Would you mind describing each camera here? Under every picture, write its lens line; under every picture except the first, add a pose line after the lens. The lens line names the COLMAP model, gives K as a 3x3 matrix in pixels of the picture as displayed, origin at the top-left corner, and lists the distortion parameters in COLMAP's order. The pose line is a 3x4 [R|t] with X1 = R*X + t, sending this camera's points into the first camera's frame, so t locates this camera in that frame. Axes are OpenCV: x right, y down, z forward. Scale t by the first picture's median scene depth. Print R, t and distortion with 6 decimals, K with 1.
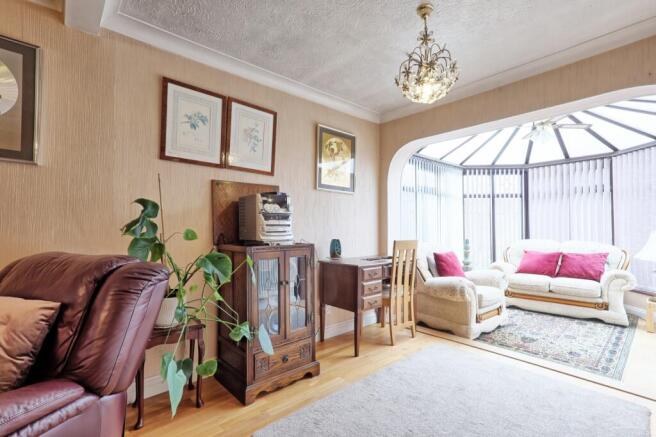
lens RADIAL K [[306.4, 0, 325.2], [0, 306.4, 218.8], [0, 0, 1]] dist [0.005513, 0.009095]
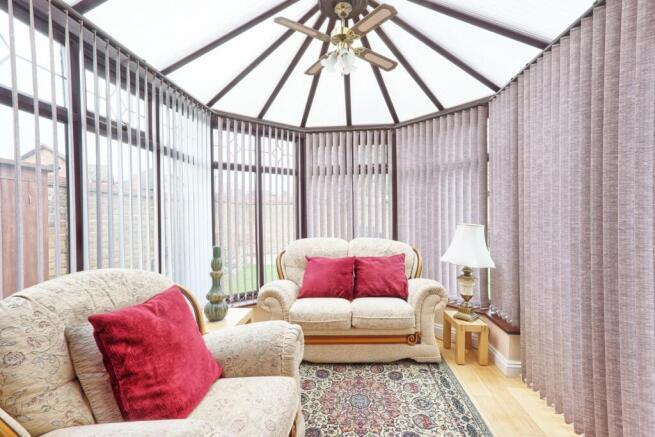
lens RADIAL K [[305.9, 0, 327.4], [0, 305.9, 218.5], [0, 0, 1]] dist [0.005513, 0.009095]
pose [[0.722550, -0.002320, 0.691315, 0.250572], [-0.004689, 0.999955, 0.008258, 0.019348], [-0.691303, -0.009208, 0.722506, 0.525008]]
